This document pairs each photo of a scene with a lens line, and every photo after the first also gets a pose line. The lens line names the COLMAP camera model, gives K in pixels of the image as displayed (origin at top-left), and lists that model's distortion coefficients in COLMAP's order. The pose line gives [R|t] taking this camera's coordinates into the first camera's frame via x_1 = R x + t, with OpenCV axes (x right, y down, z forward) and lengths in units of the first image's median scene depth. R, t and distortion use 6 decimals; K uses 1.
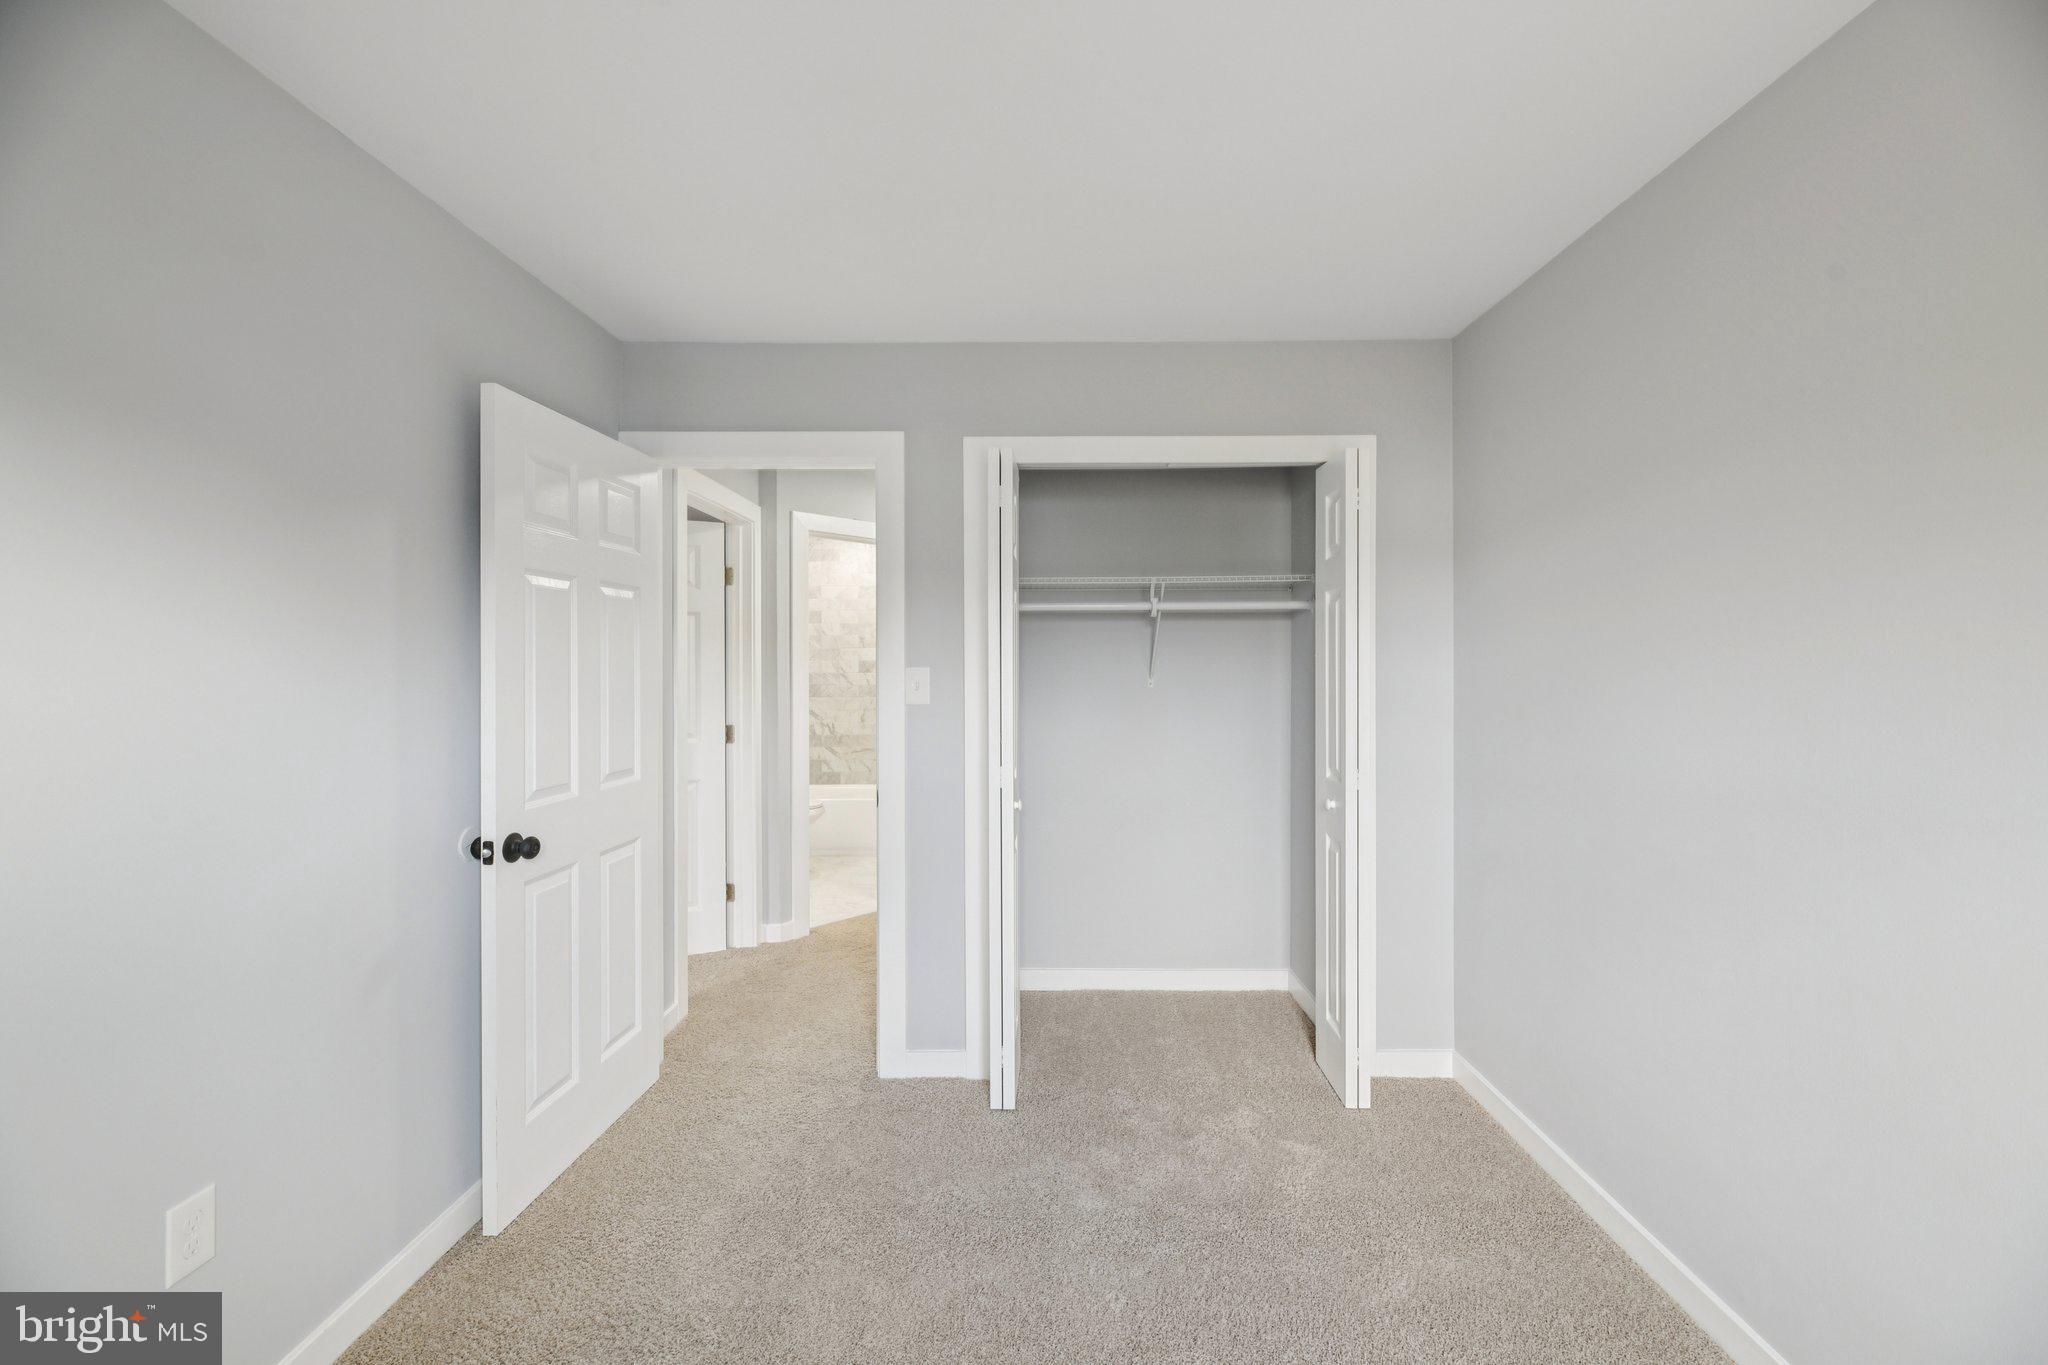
lens RADIAL K [[817.4, 0, 1034.4], [0, 817.4, 663.0], [0, 0, 1]] dist [0.008708, -0.002636]
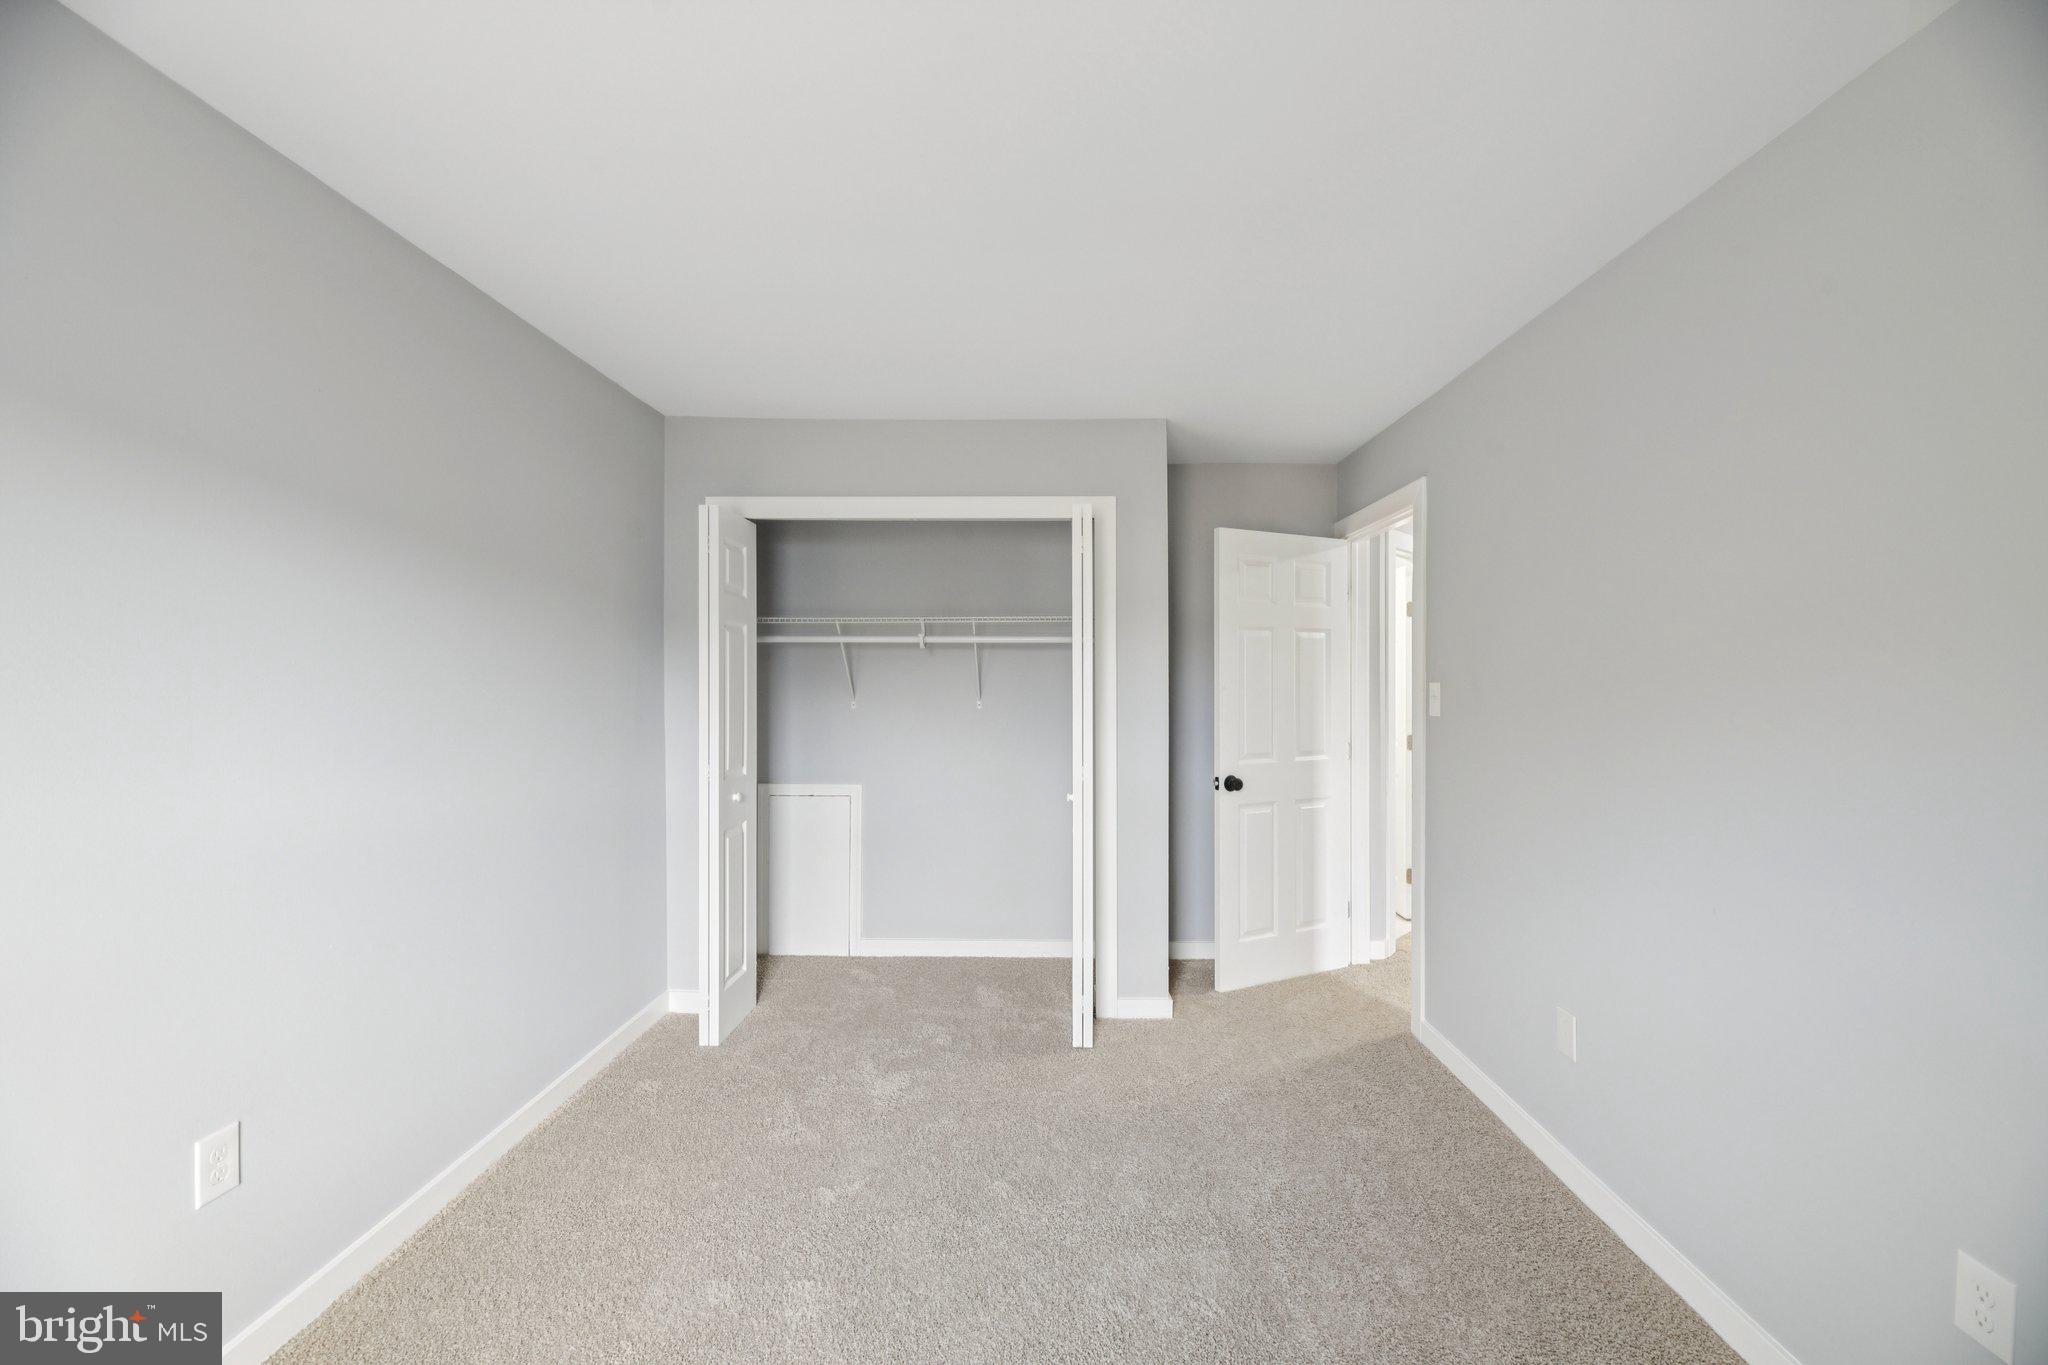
lens RADIAL K [[817.4, 0, 1022.6], [0, 817.4, 689.4], [0, 0, 1]] dist [0.008708, -0.002636]
pose [[-0.060157, 0.002438, -0.998186, 0.827163], [-0.013146, 0.999908, 0.003234, 0.013414], [0.998102, 0.013317, -0.060120, 0.461163]]
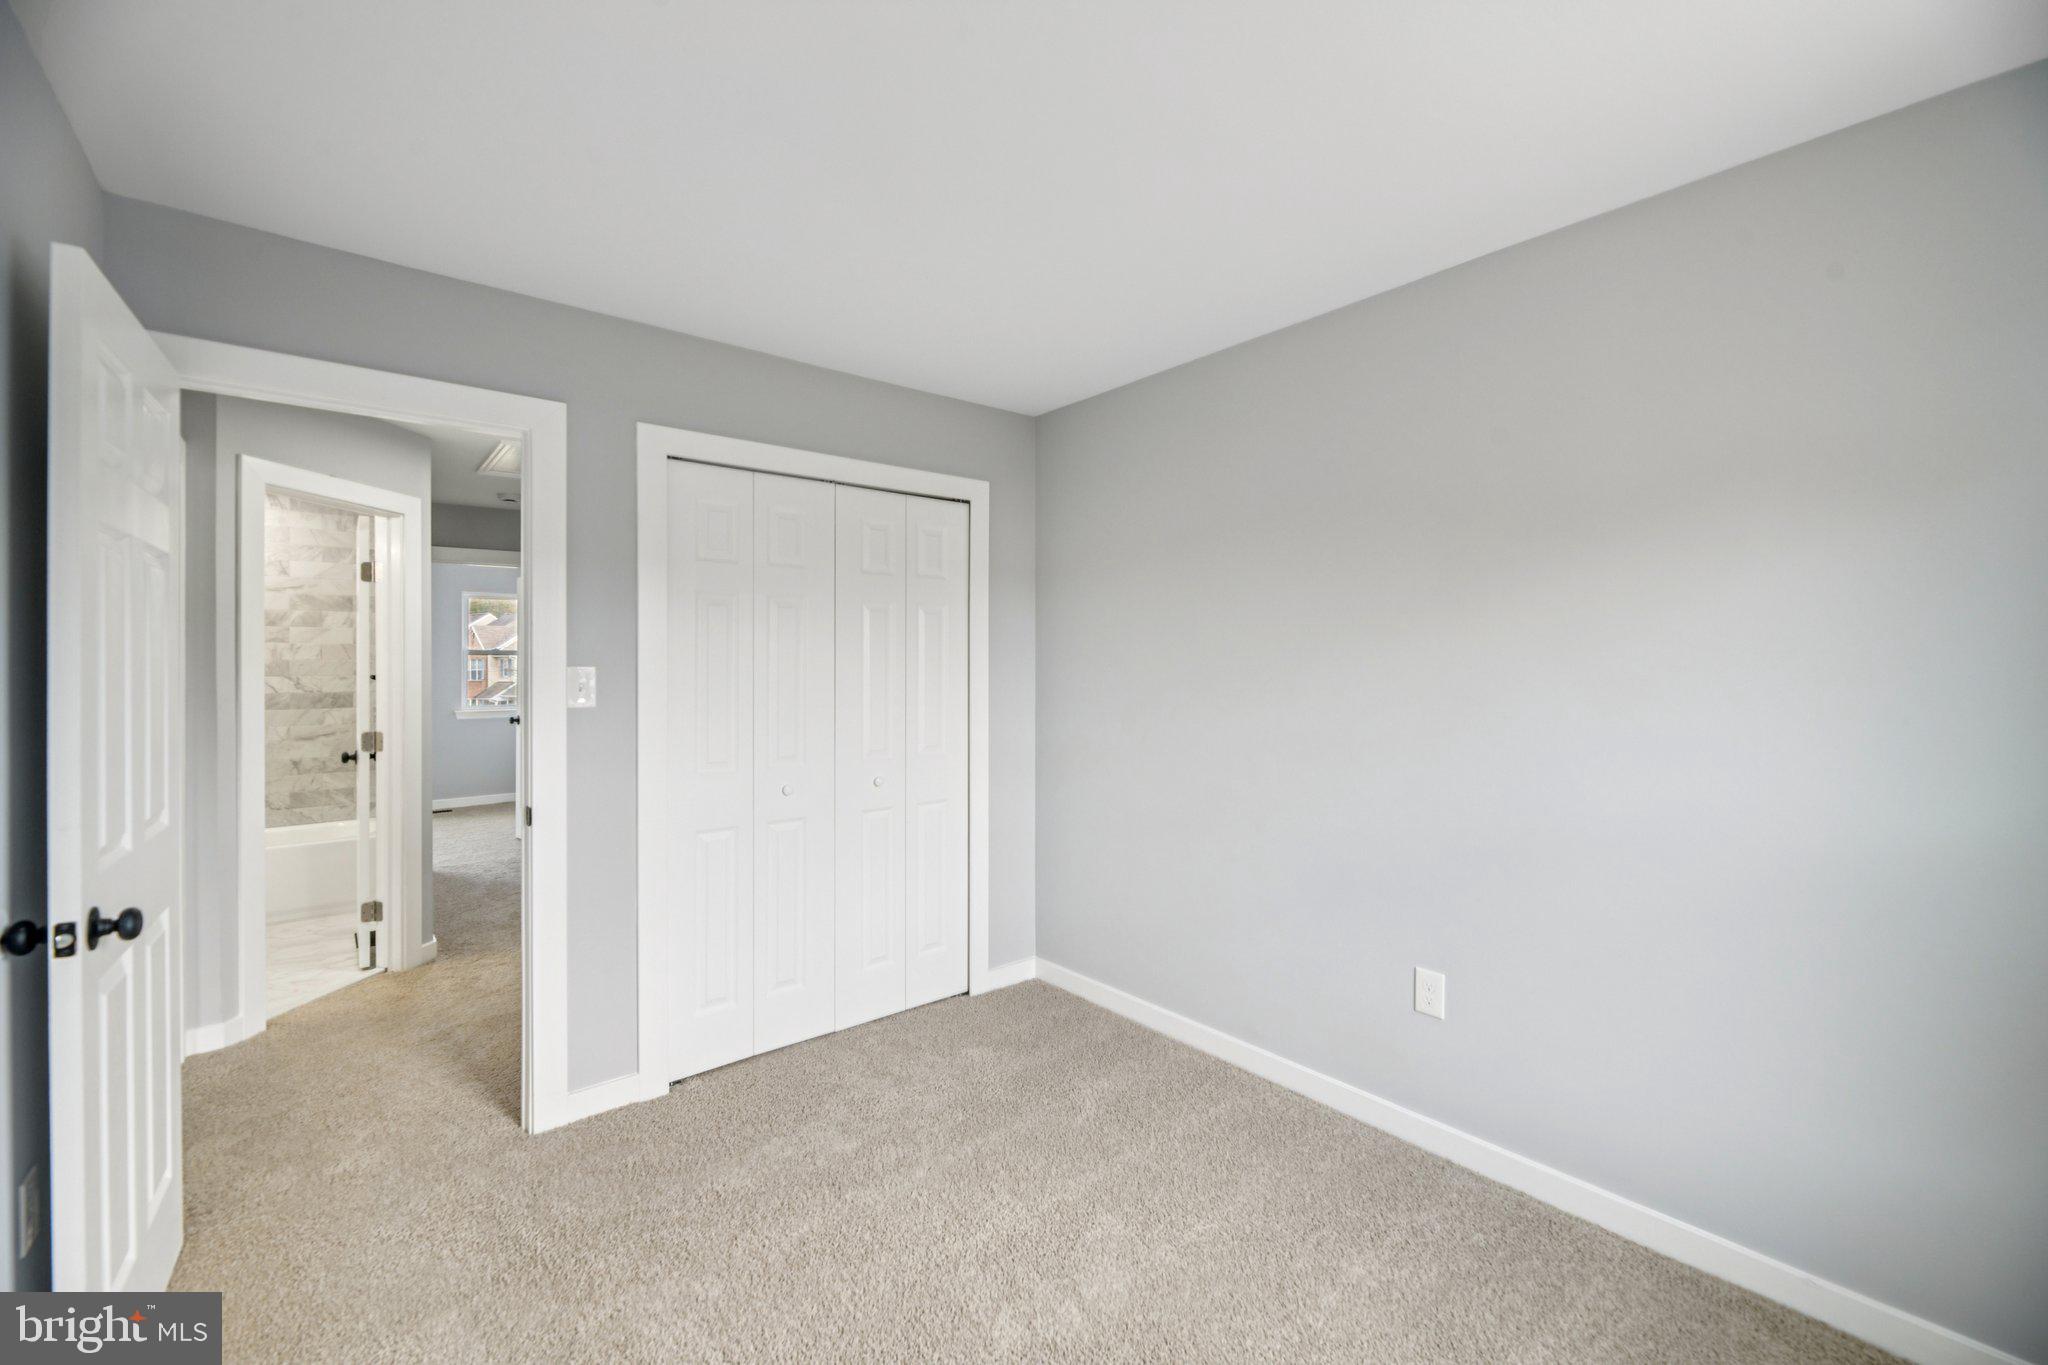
lens RADIAL K [[817.4, 0, 1021.0], [0, 817.4, 666.9], [0, 0, 1]] dist [0.008708, -0.002636]
pose [[0.780579, -0.000243, 0.625057, -0.327575], [-0.000320, 1.000000, 0.000789, 0.004035], [-0.625057, -0.000816, 0.780579, -0.013318]]
